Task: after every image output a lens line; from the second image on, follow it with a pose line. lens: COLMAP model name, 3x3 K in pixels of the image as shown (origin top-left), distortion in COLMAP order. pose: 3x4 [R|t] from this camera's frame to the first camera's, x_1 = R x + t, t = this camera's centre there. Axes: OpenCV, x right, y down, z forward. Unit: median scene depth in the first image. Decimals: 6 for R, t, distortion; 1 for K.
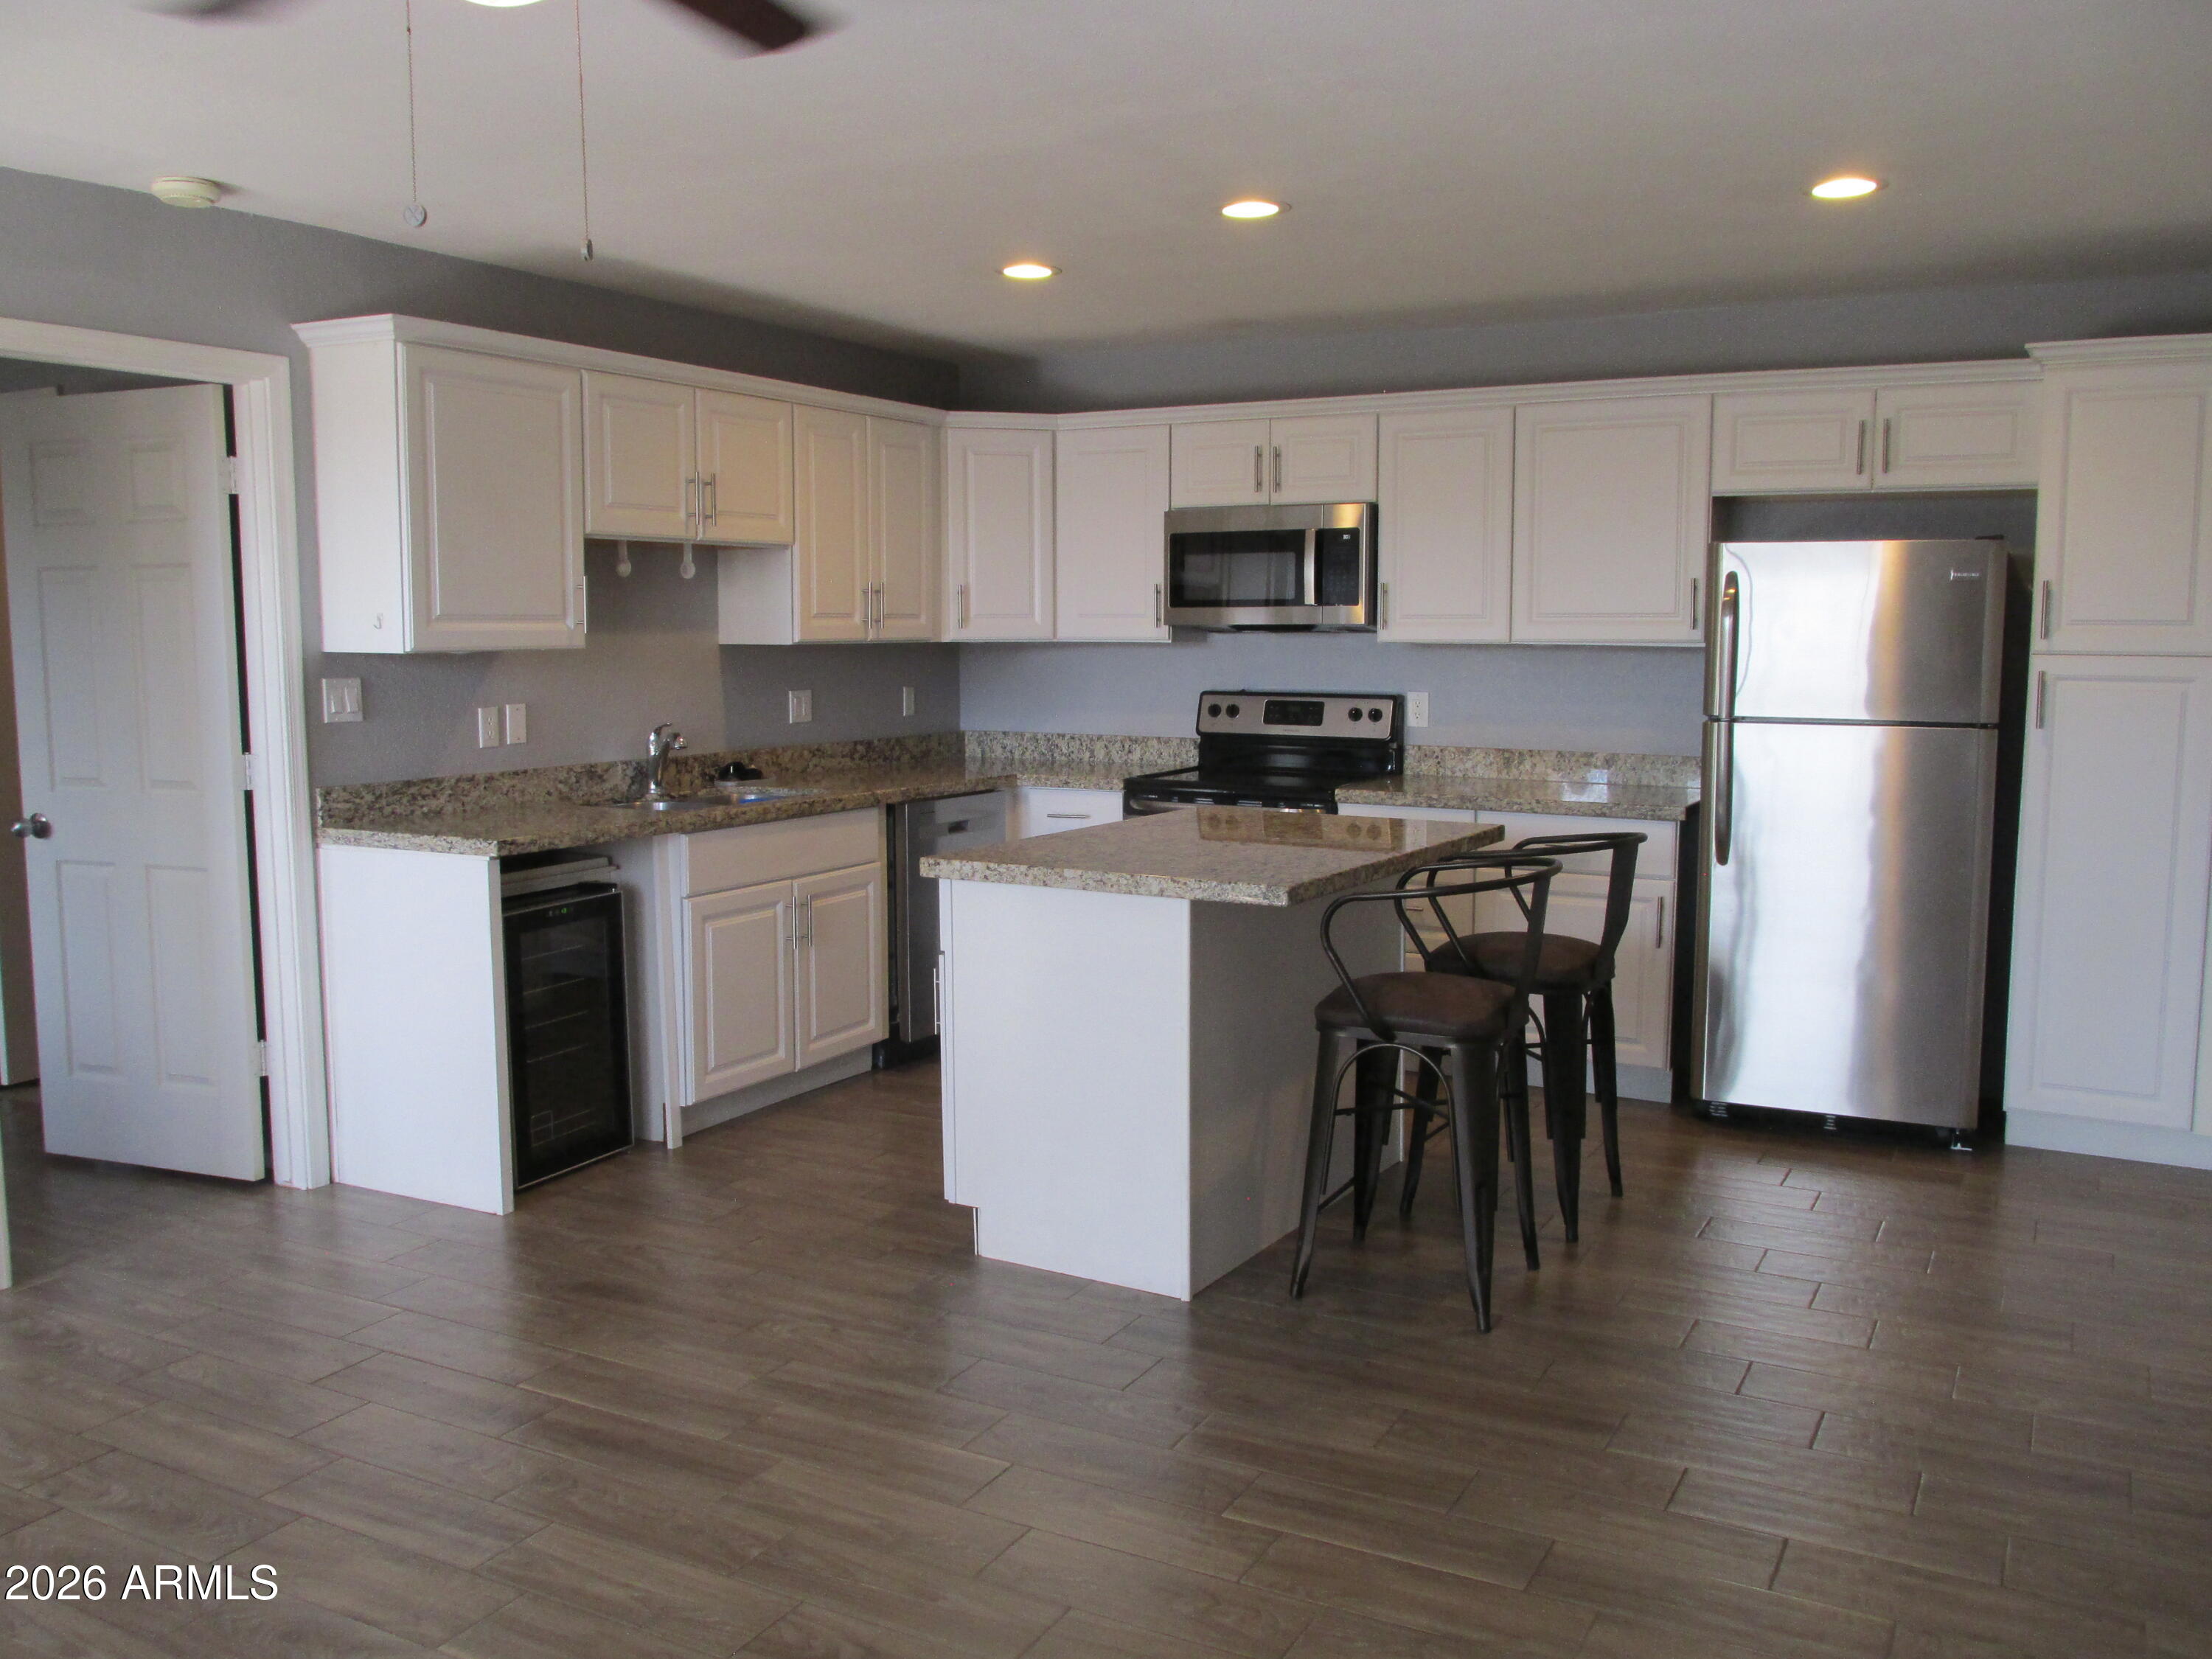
lens RADIAL K [[1902.5, 0, 1106.0], [0, 1902.5, 829.5], [0, 0, 1]] dist [0.016110, 0.004813]
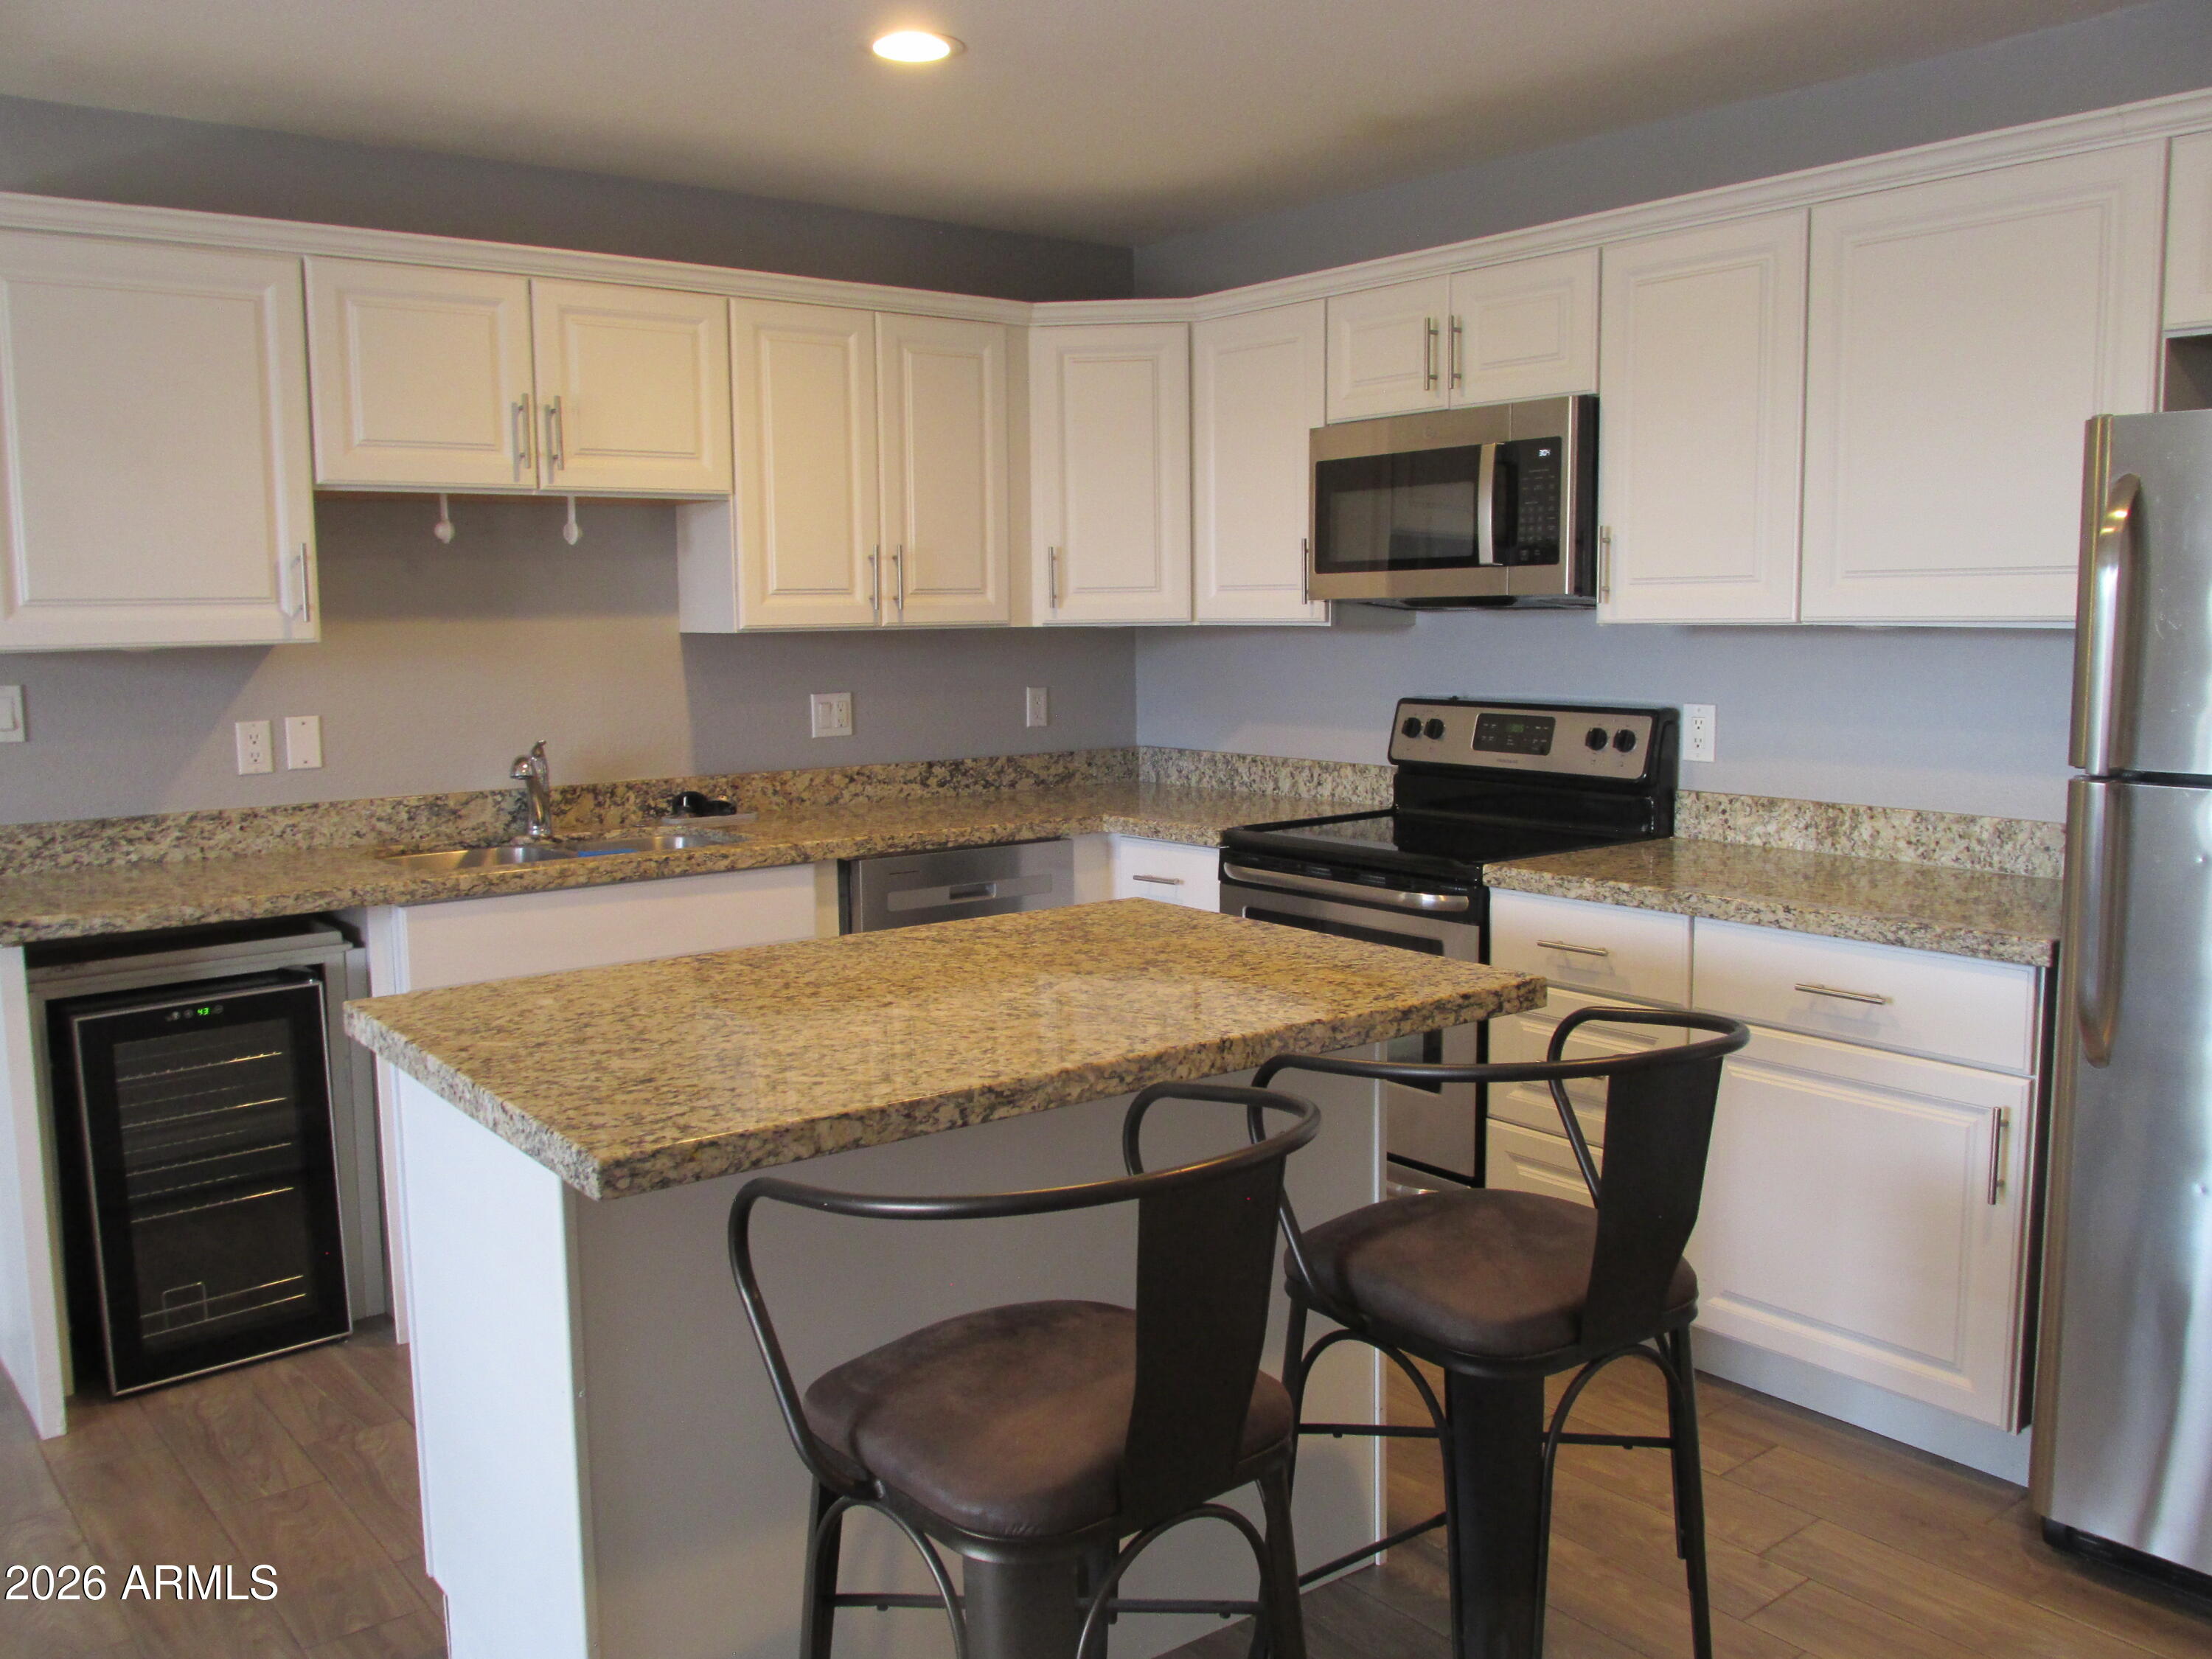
lens RADIAL K [[1843.9, 0, 1106.0], [0, 1843.9, 829.5], [0, 0, 1]] dist [-0.018863, -0.005341]
pose [[0.919810, 0.036213, -0.390690, 0.231957], [-0.031231, 0.999330, 0.019098, -0.038992], [0.391119, -0.005365, 0.920324, 0.396088]]
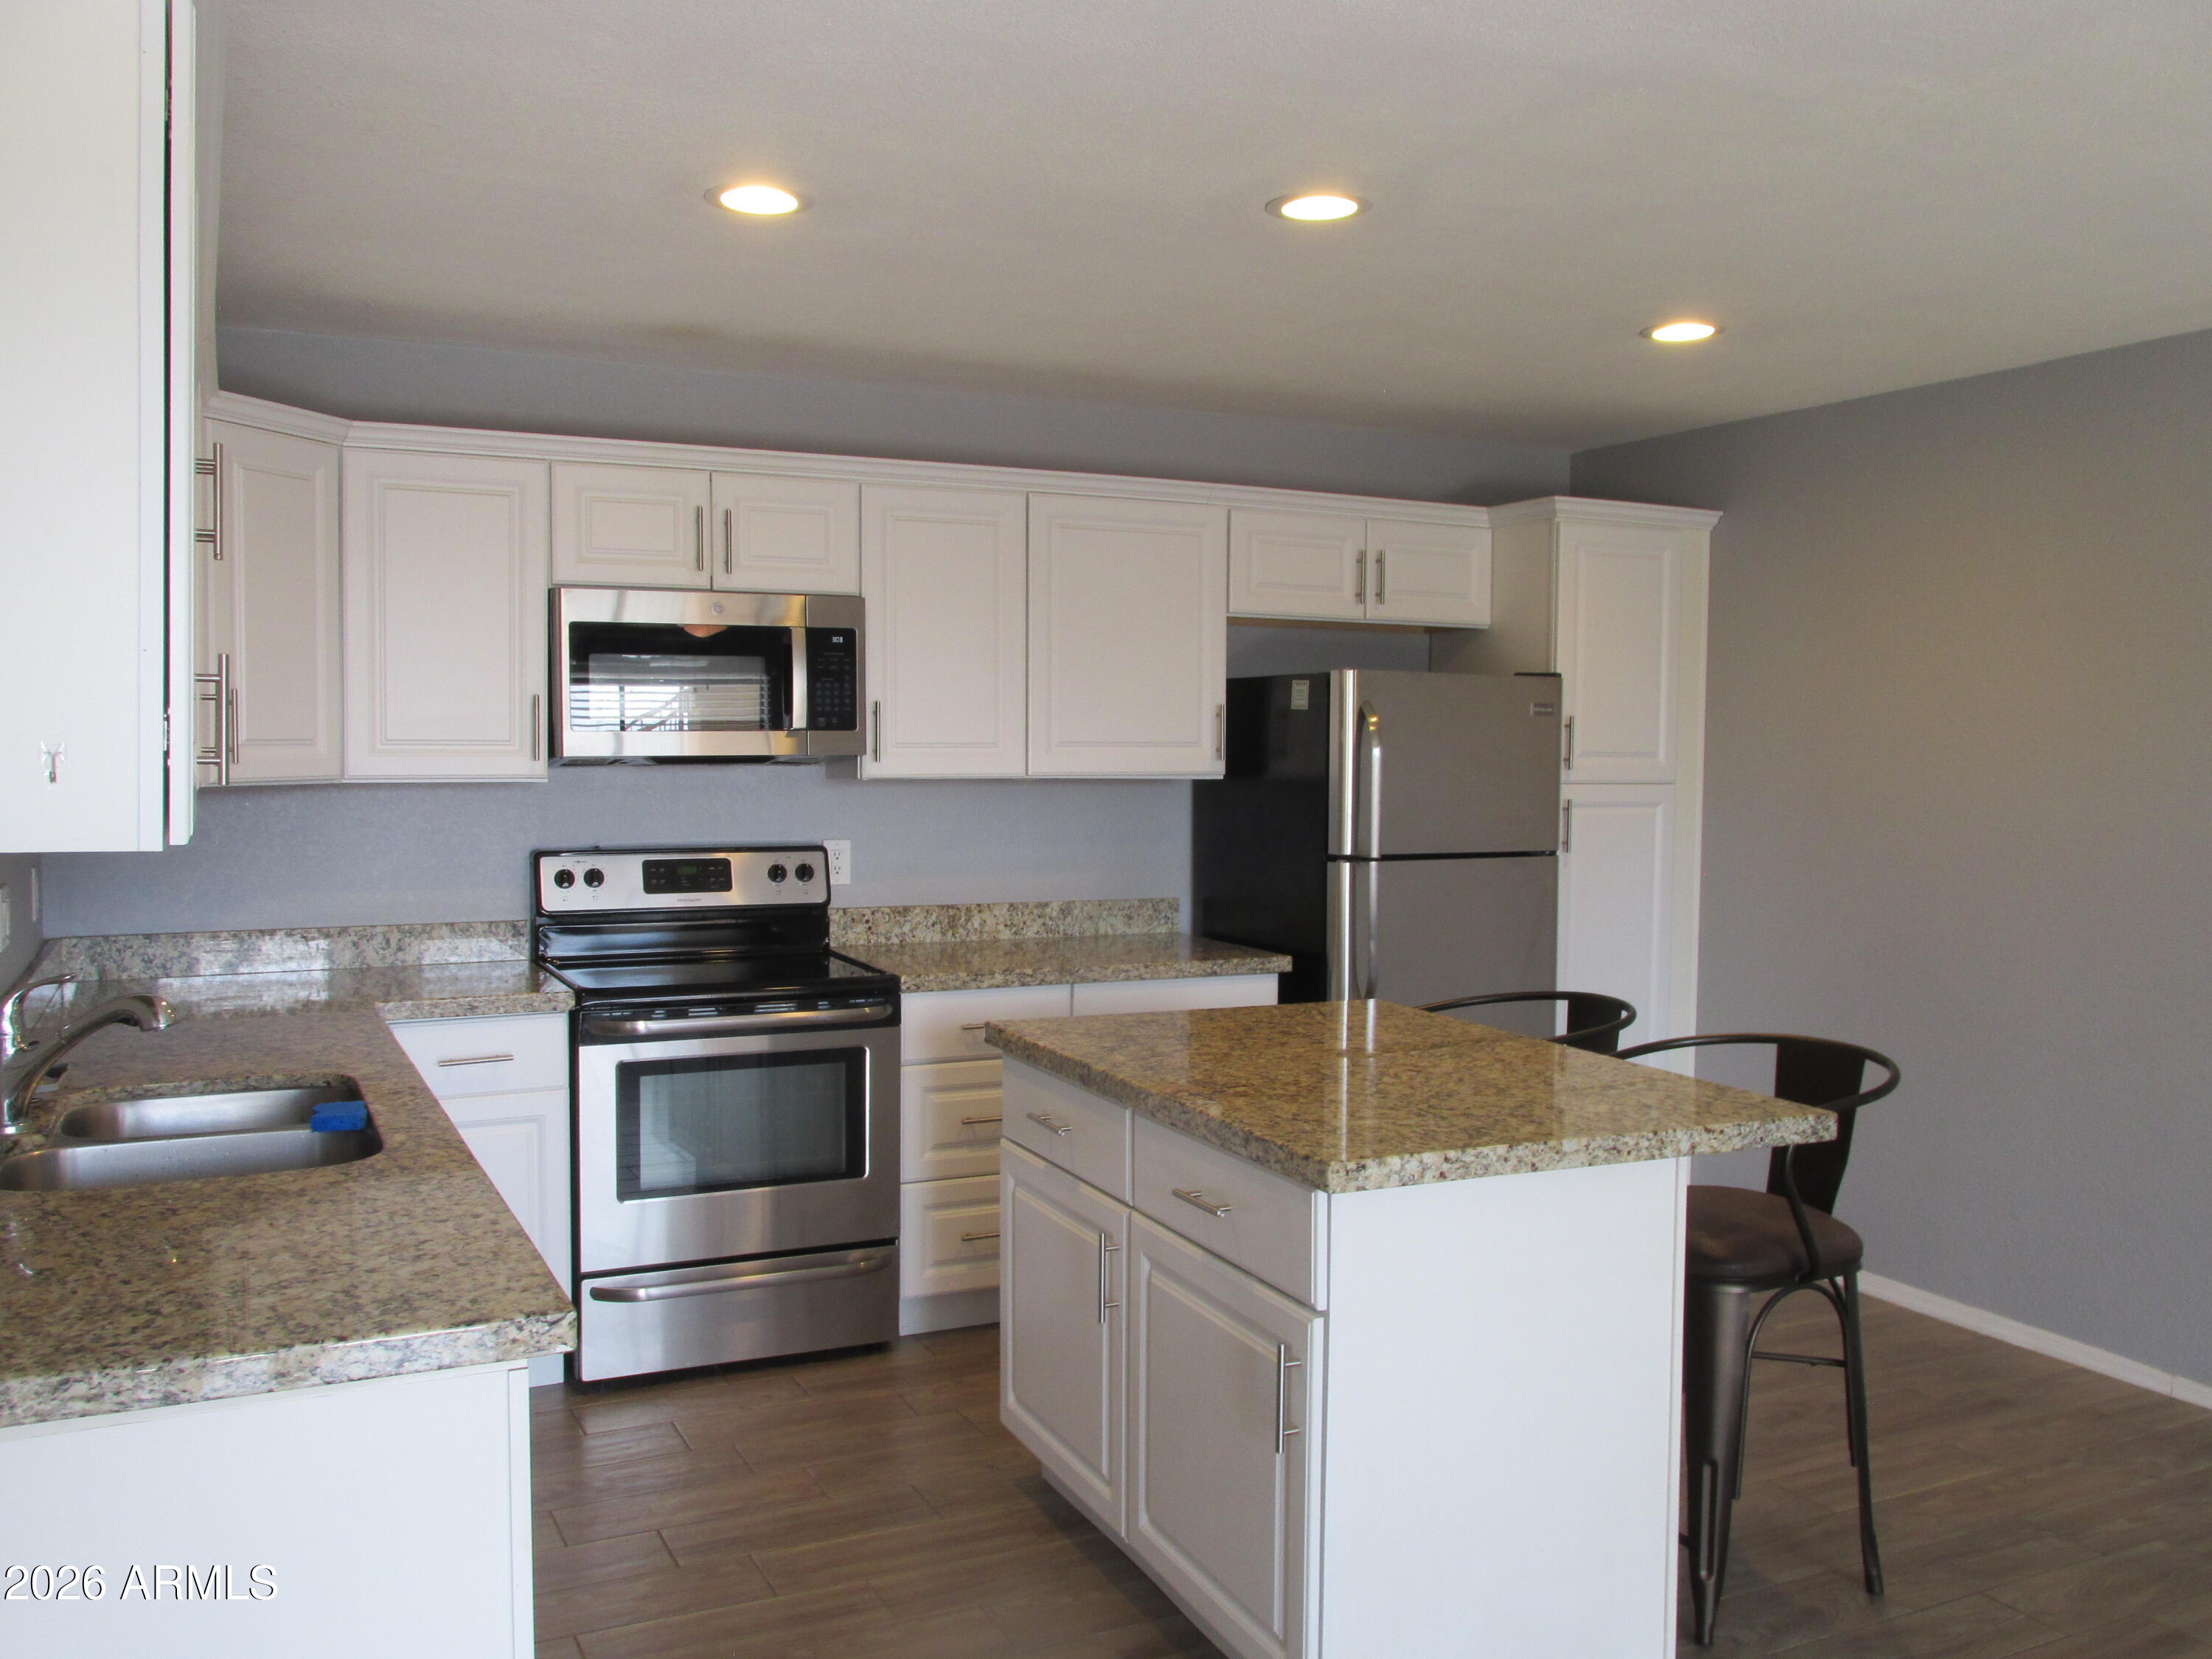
lens RADIAL K [[1876.3, 0, 1106.0], [0, 1876.3, 829.5], [0, 0, 1]] dist [-0.008038, 0.008809]
pose [[0.581627, -0.037435, 0.812594, -0.415121], [0.084728, 0.996295, -0.014747, -0.058515], [-0.809031, 0.077427, 0.582644, 0.485446]]
